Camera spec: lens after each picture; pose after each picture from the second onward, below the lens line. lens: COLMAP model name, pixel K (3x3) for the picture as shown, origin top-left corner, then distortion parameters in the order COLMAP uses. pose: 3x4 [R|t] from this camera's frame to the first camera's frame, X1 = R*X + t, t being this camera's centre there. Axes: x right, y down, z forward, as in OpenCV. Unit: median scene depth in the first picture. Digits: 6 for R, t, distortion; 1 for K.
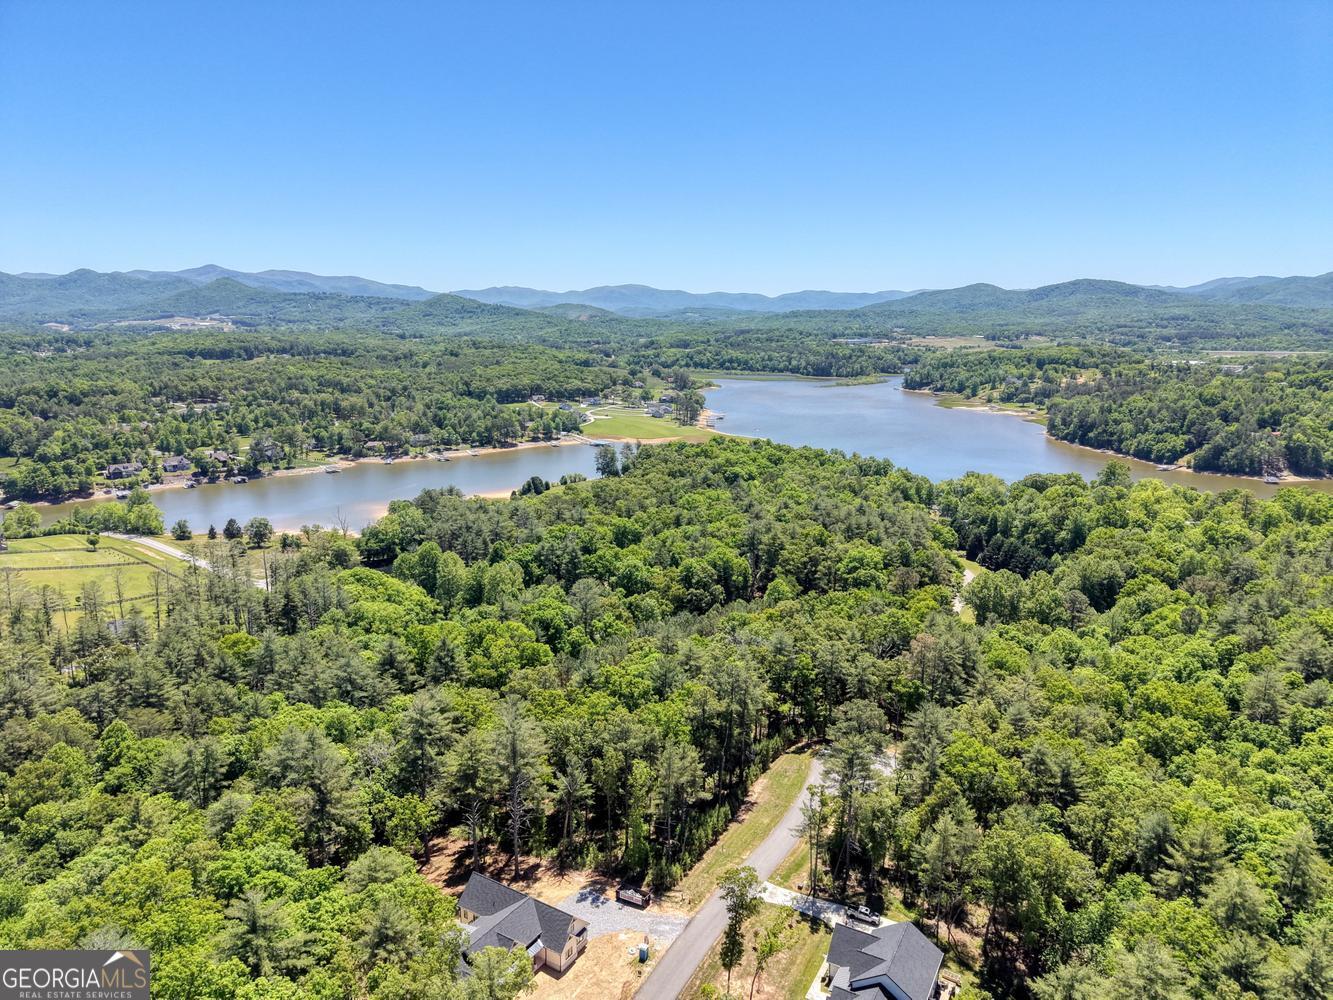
lens RADIAL K [[891.7, 0, 668.8], [0, 891.7, 499.8], [0, 0, 1]] dist [0.028521, -0.032670]
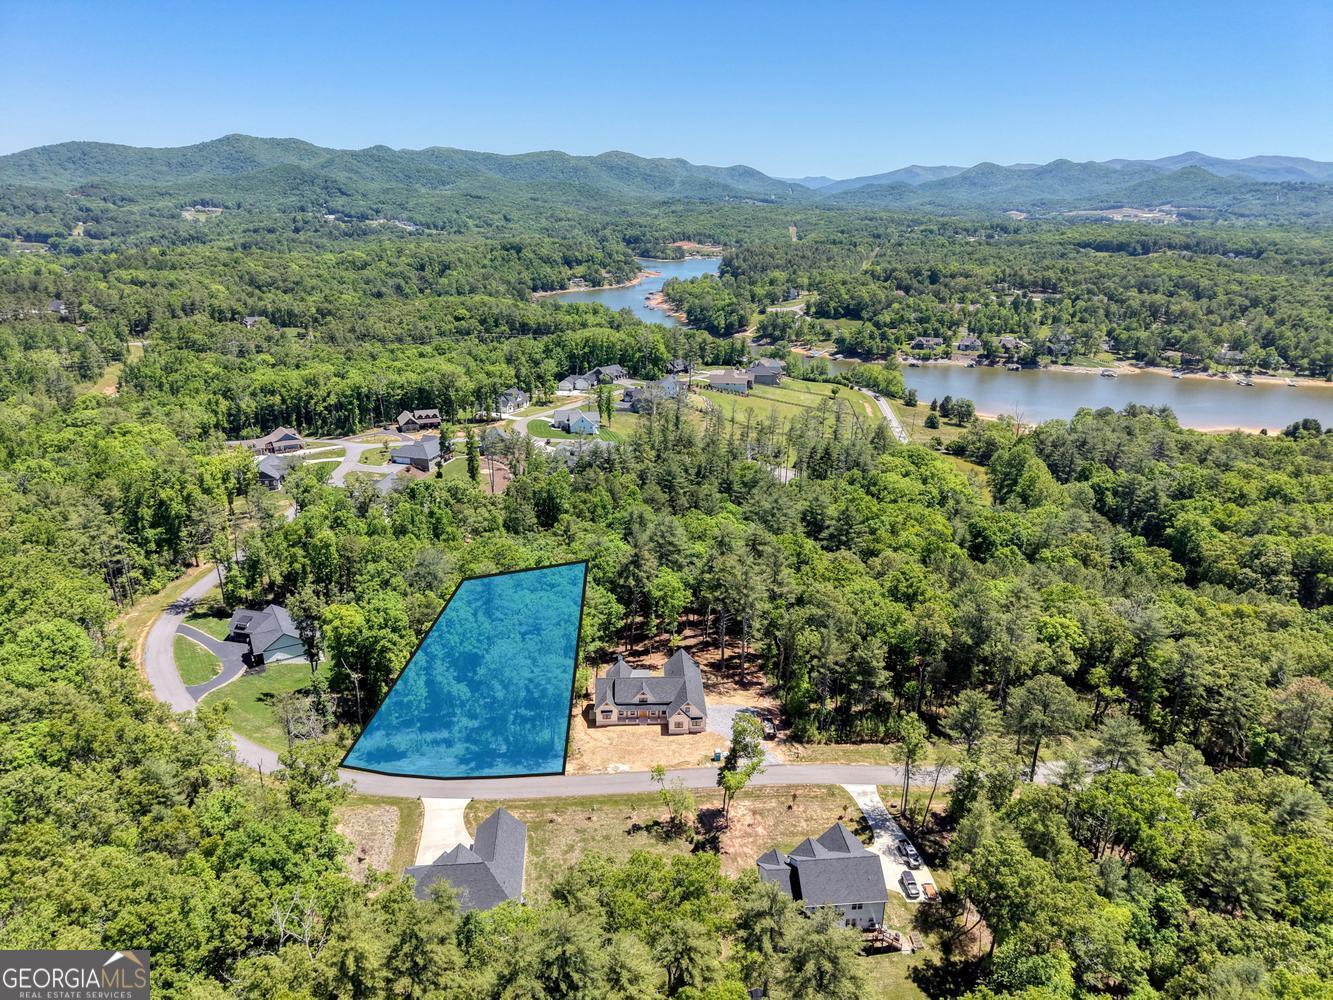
lens RADIAL K [[891.7, 0, 668.8], [0, 891.7, 499.8], [0, 0, 1]] dist [0.028521, -0.032670]
pose [[0.571522, 0.274945, -0.773154, 0.153860], [-0.185678, 0.961090, 0.204524, -0.012716], [0.799304, 0.026667, 0.600335, 0.041267]]
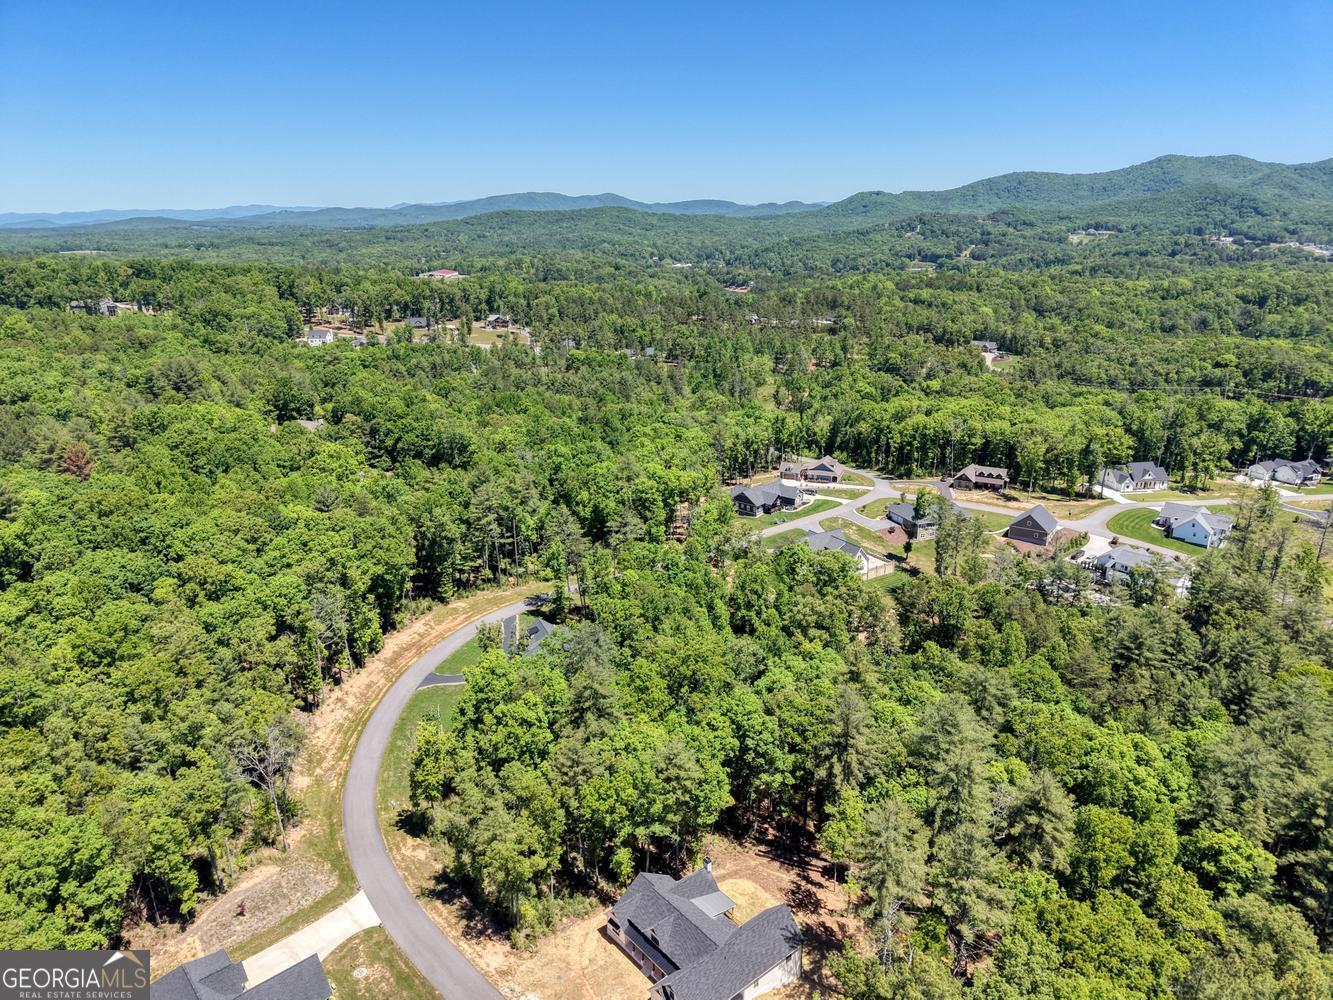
lens RADIAL K [[891.7, 0, 668.8], [0, 891.7, 499.8], [0, 0, 1]] dist [0.028521, -0.032670]
pose [[-0.310824, 0.292844, -0.904229, 0.099825], [-0.186814, 0.913972, 0.360216, -0.046005], [0.931928, 0.280887, -0.229377, 0.209663]]
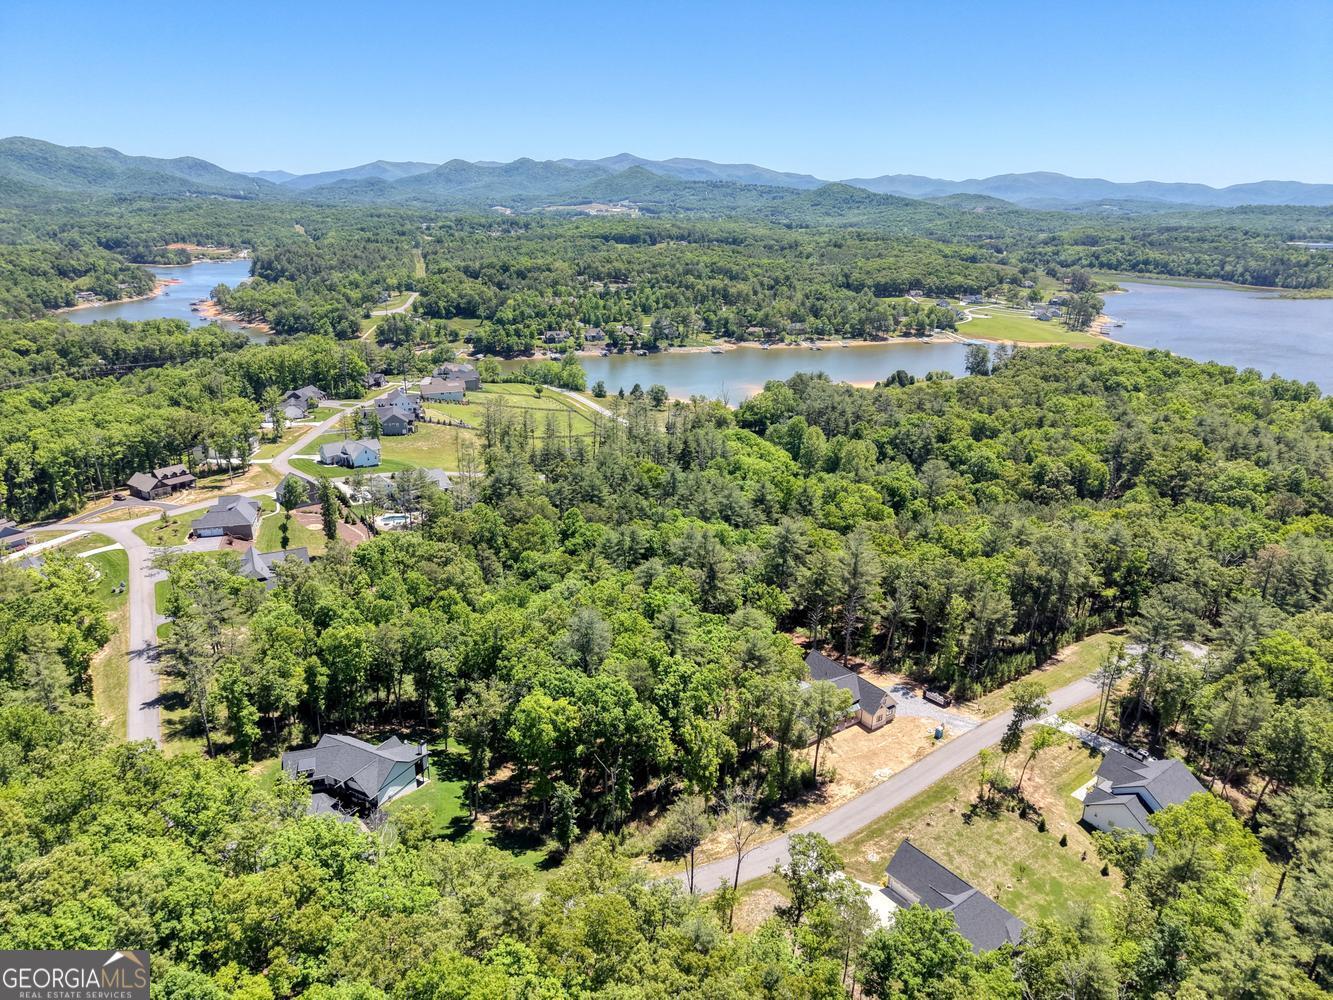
lens RADIAL K [[887.4, 0, 666.5], [0, 887.4, 500.0], [0, 0, 1]] dist [0.074205, -0.099767]
pose [[0.915308, 0.141401, -0.377116, 0.010139], [-0.097378, 0.986260, 0.133451, 0.009432], [0.390804, -0.085426, 0.916501, -0.056972]]
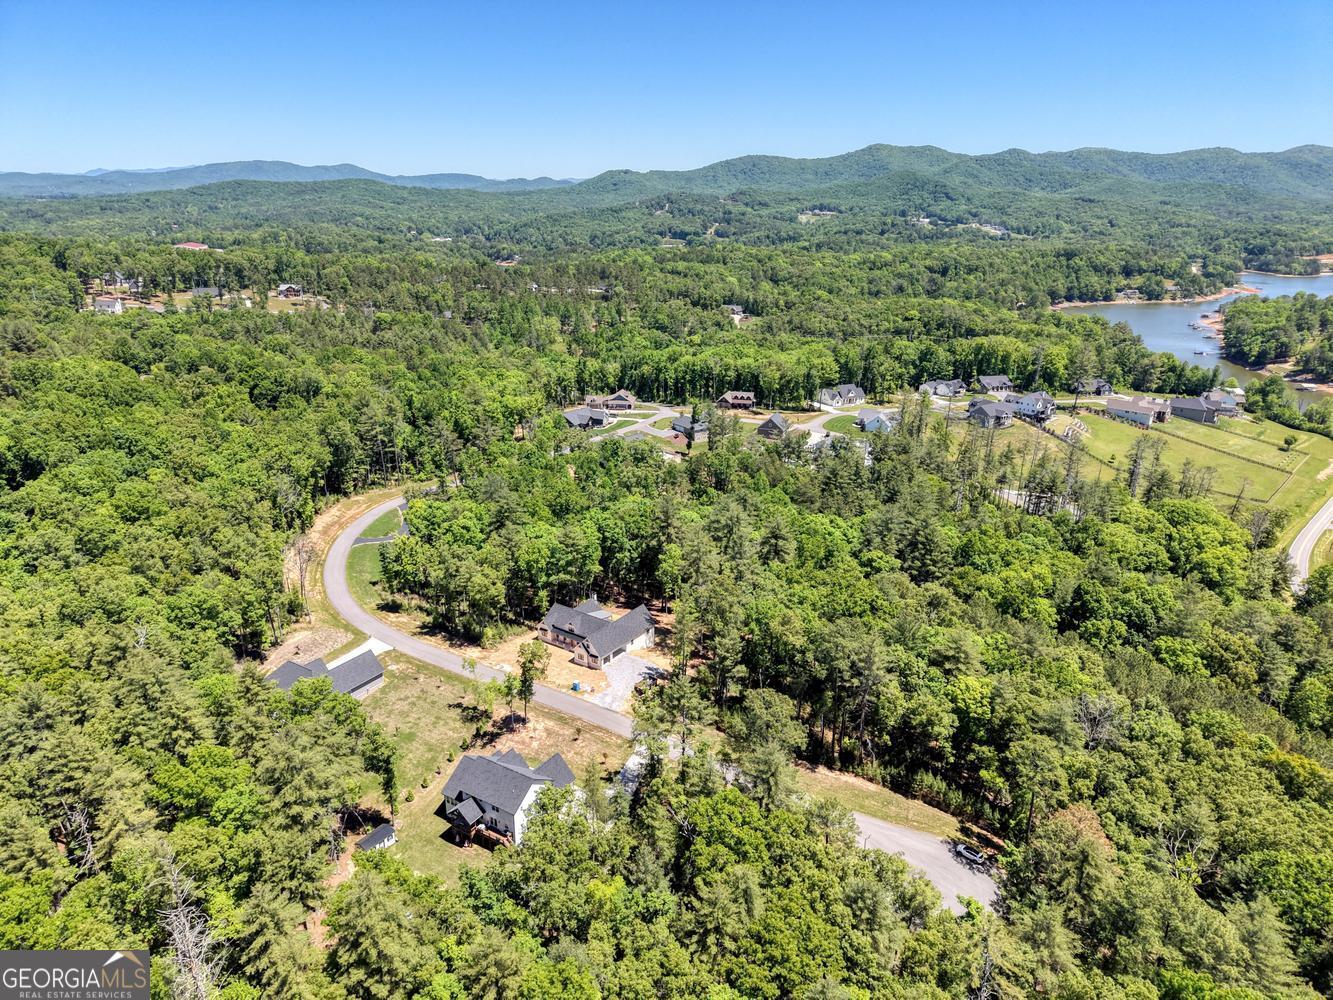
lens RADIAL K [[891.7, 0, 668.8], [0, 891.7, 499.8], [0, 0, 1]] dist [0.028521, -0.032670]
pose [[-0.051228, 0.327363, -0.943509, 0.231999], [-0.214834, 0.919019, 0.330530, -0.048681], [0.975306, 0.219630, 0.023249, 0.206481]]
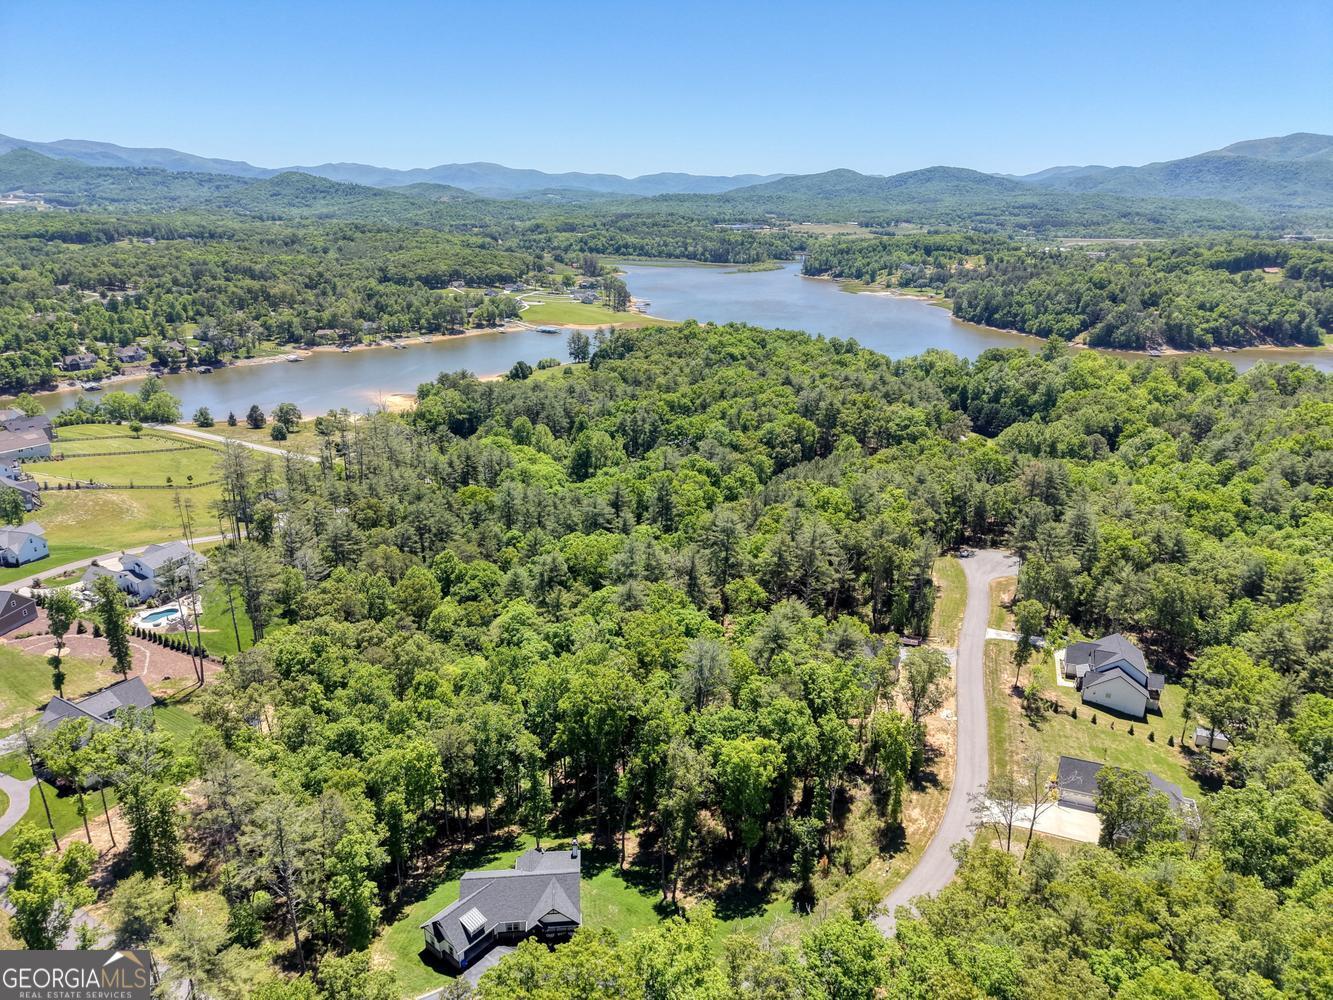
lens RADIAL K [[891.7, 0, 668.8], [0, 891.7, 499.8], [0, 0, 1]] dist [0.028521, -0.032670]
pose [[0.987553, -0.040375, 0.152019, -0.133445], [0.021640, 0.992179, 0.122935, 0.009706], [-0.155794, -0.118115, 0.980702, -0.062389]]
